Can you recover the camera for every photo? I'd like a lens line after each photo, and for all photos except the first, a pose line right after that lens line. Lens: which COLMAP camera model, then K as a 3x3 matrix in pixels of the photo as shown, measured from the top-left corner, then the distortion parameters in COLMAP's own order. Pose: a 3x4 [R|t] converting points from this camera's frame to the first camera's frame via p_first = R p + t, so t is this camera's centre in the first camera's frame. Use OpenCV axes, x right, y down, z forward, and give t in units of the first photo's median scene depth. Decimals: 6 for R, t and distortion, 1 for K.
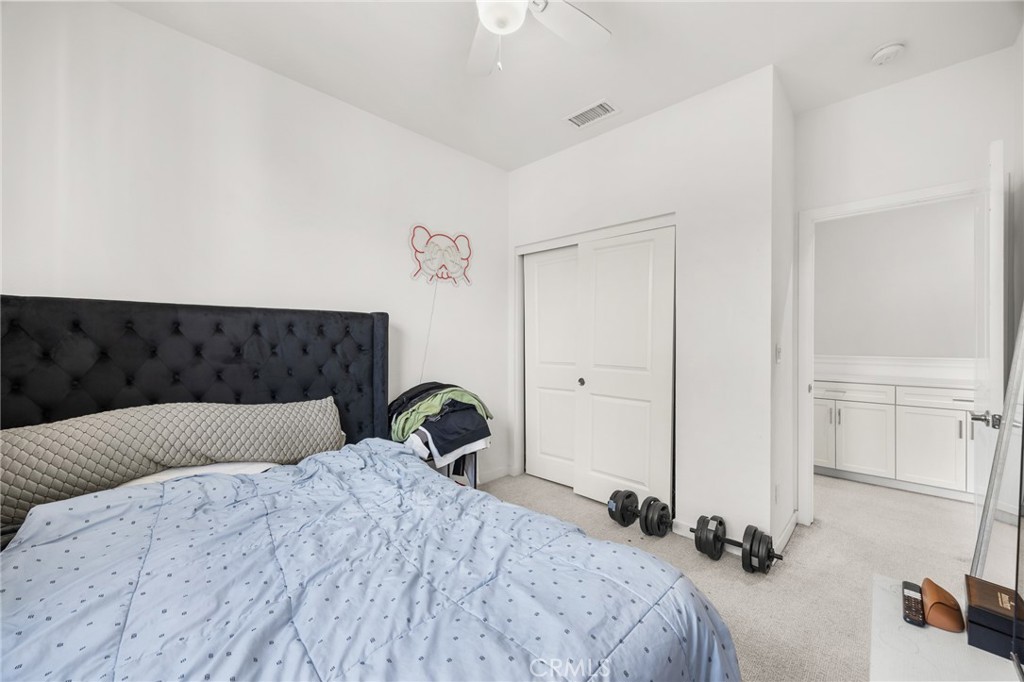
lens RADIAL K [[394.3, 0, 514.5], [0, 394.3, 341.1], [0, 0, 1]] dist [-0.000786, 0.001015]
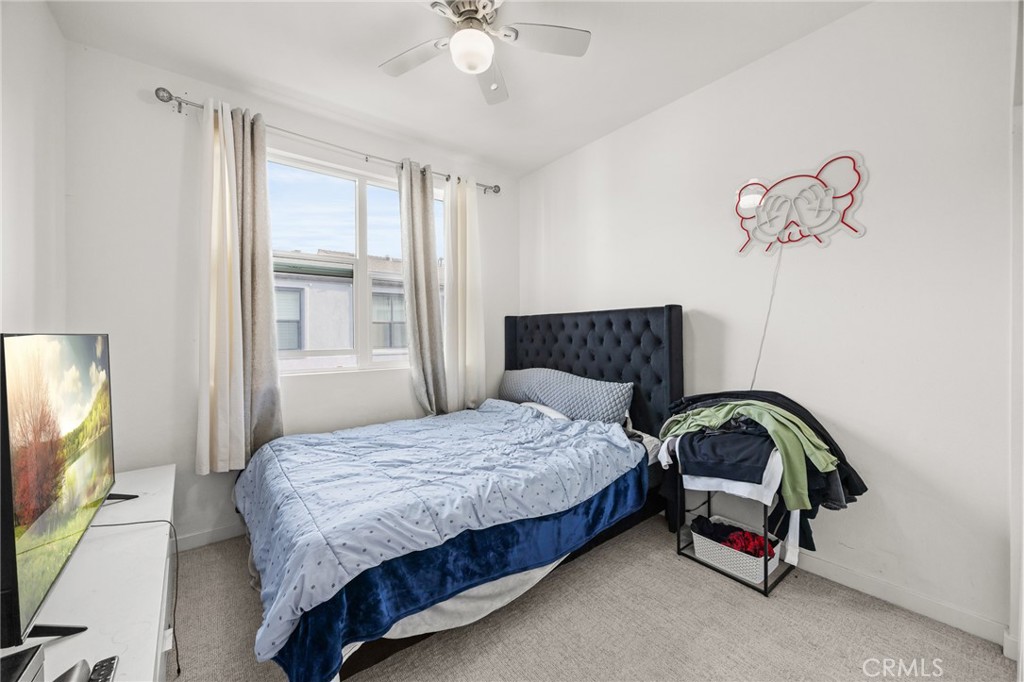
lens RADIAL K [[394.3, 0, 517.7], [0, 394.3, 337.3], [0, 0, 1]] dist [-0.000786, 0.001015]
pose [[-0.106636, 0.004113, -0.994290, 0.651053], [-0.005733, 0.999972, 0.004752, 0.004659], [0.994282, 0.006207, -0.106610, 0.734649]]
